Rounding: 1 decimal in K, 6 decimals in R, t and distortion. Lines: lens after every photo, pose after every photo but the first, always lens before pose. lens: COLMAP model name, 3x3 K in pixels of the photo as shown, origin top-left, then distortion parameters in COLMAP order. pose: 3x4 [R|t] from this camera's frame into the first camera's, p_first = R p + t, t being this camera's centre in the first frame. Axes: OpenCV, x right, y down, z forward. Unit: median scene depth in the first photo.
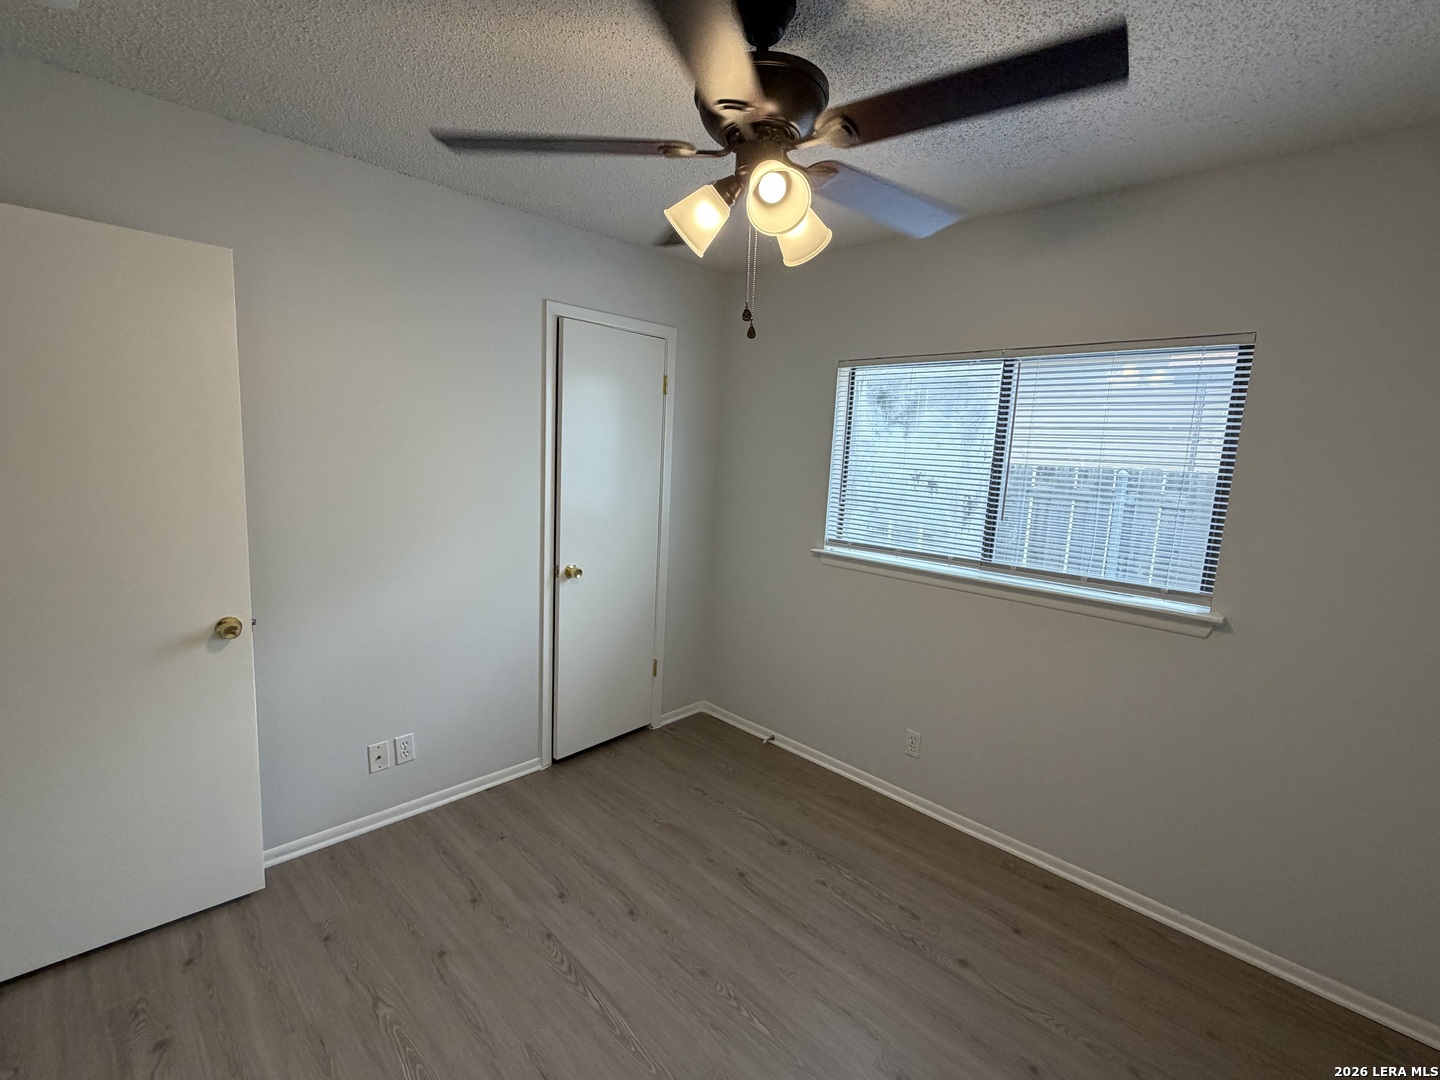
lens RADIAL K [[643.8, 0, 724.7], [0, 643.8, 534.7], [0, 0, 1]] dist [-0.001029, 0.002237]
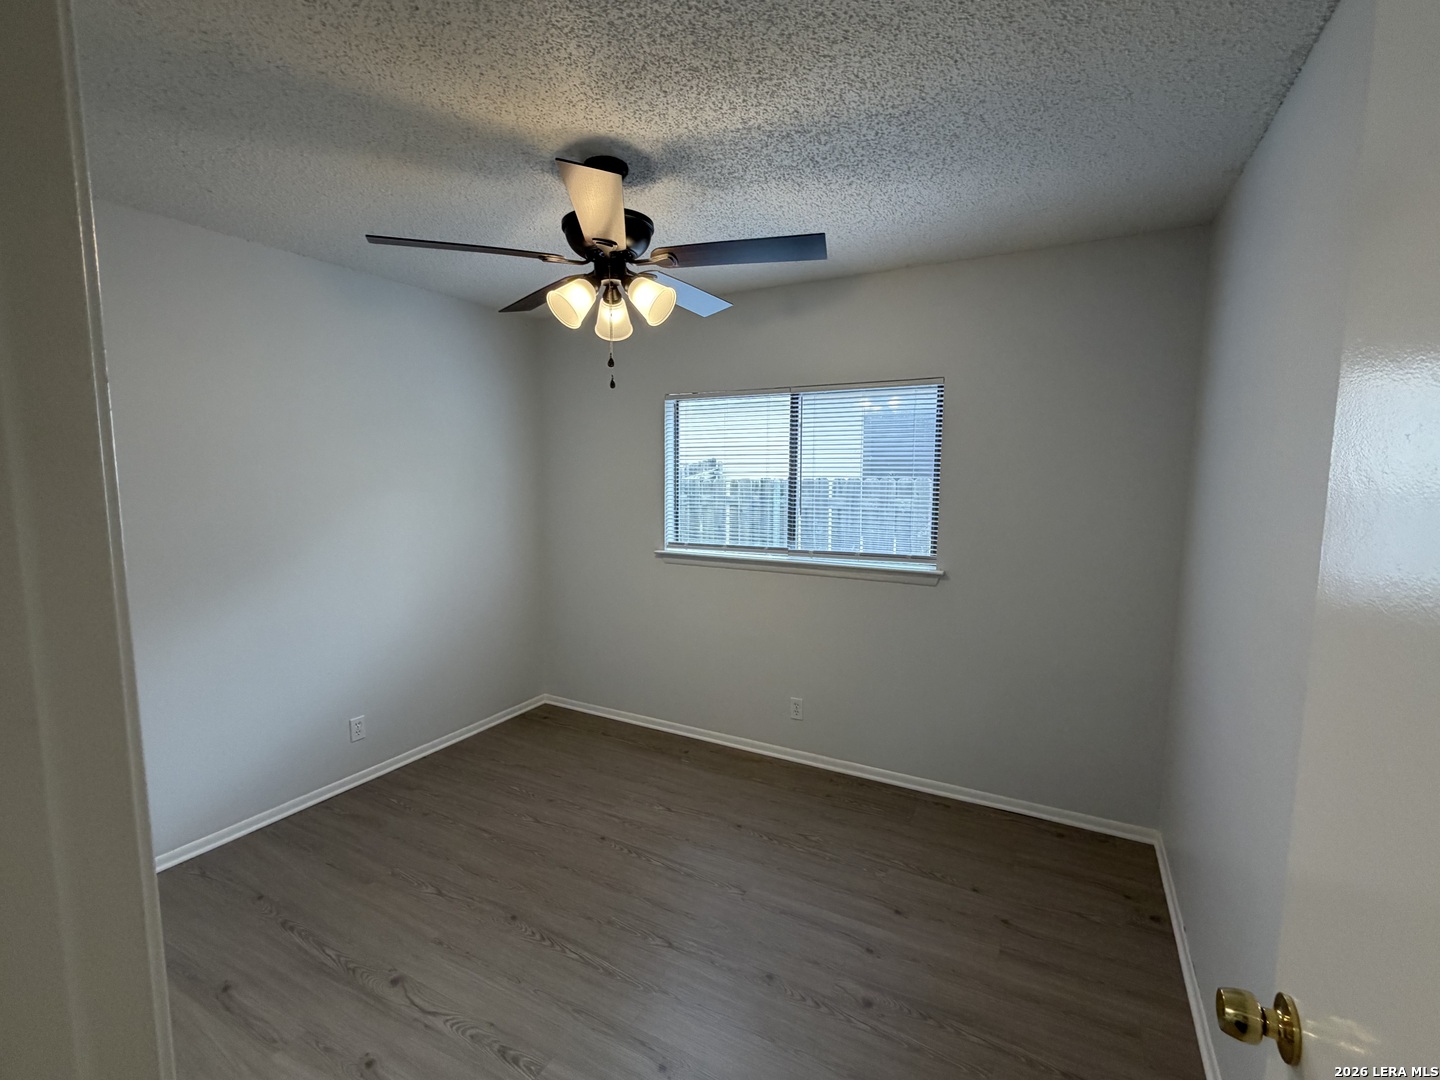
lens RADIAL K [[643.8, 0, 721.4], [0, 643.8, 529.3], [0, 0, 1]] dist [-0.001029, 0.002237]
pose [[0.960948, -0.073997, 0.266652, -0.069795], [0.082697, 0.996342, -0.021532, 0.019025], [-0.264083, 0.042742, 0.963552, -0.206986]]
